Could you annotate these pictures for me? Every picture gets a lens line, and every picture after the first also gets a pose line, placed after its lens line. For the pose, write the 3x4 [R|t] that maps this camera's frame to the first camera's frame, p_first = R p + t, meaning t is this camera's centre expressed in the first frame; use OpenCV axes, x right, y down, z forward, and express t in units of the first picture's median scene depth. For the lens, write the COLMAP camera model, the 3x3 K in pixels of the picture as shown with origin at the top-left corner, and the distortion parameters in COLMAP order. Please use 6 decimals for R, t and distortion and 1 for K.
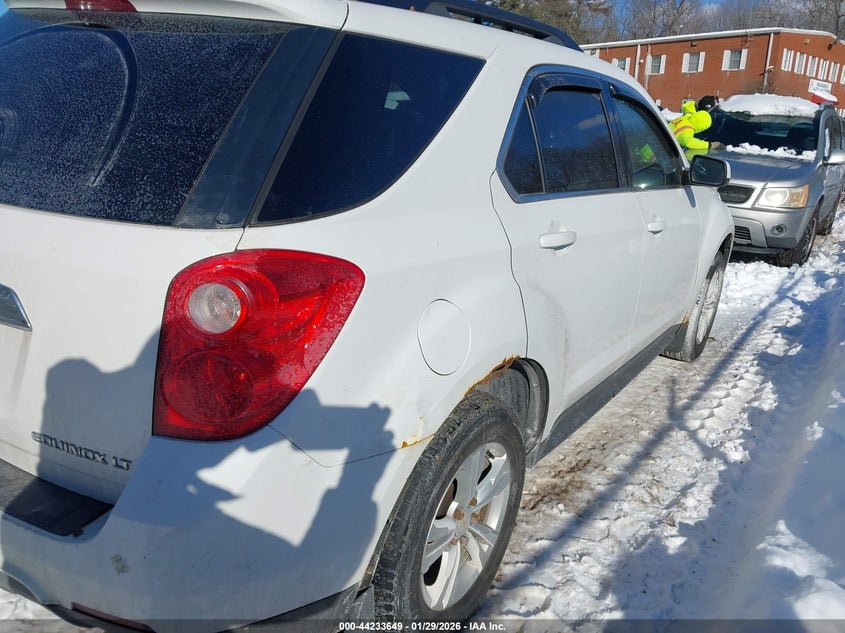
lens RADIAL K [[657.3, 0, 428.4], [0, 657.3, 327.7], [0, 0, 1]] dist [0.040540, -0.051328]
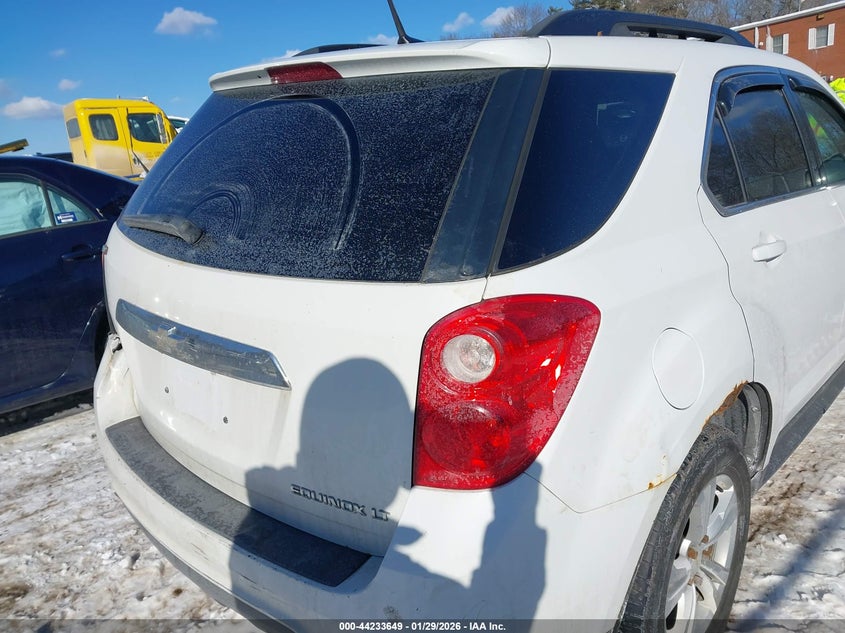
lens RADIAL K [[657.3, 0, 428.4], [0, 657.3, 327.7], [0, 0, 1]] dist [0.040540, -0.051328]
pose [[0.981724, -0.076203, -0.174388, -0.153808], [0.071214, 0.996857, -0.034703, -0.035487], [0.176484, 0.021650, 0.984065, -0.002959]]
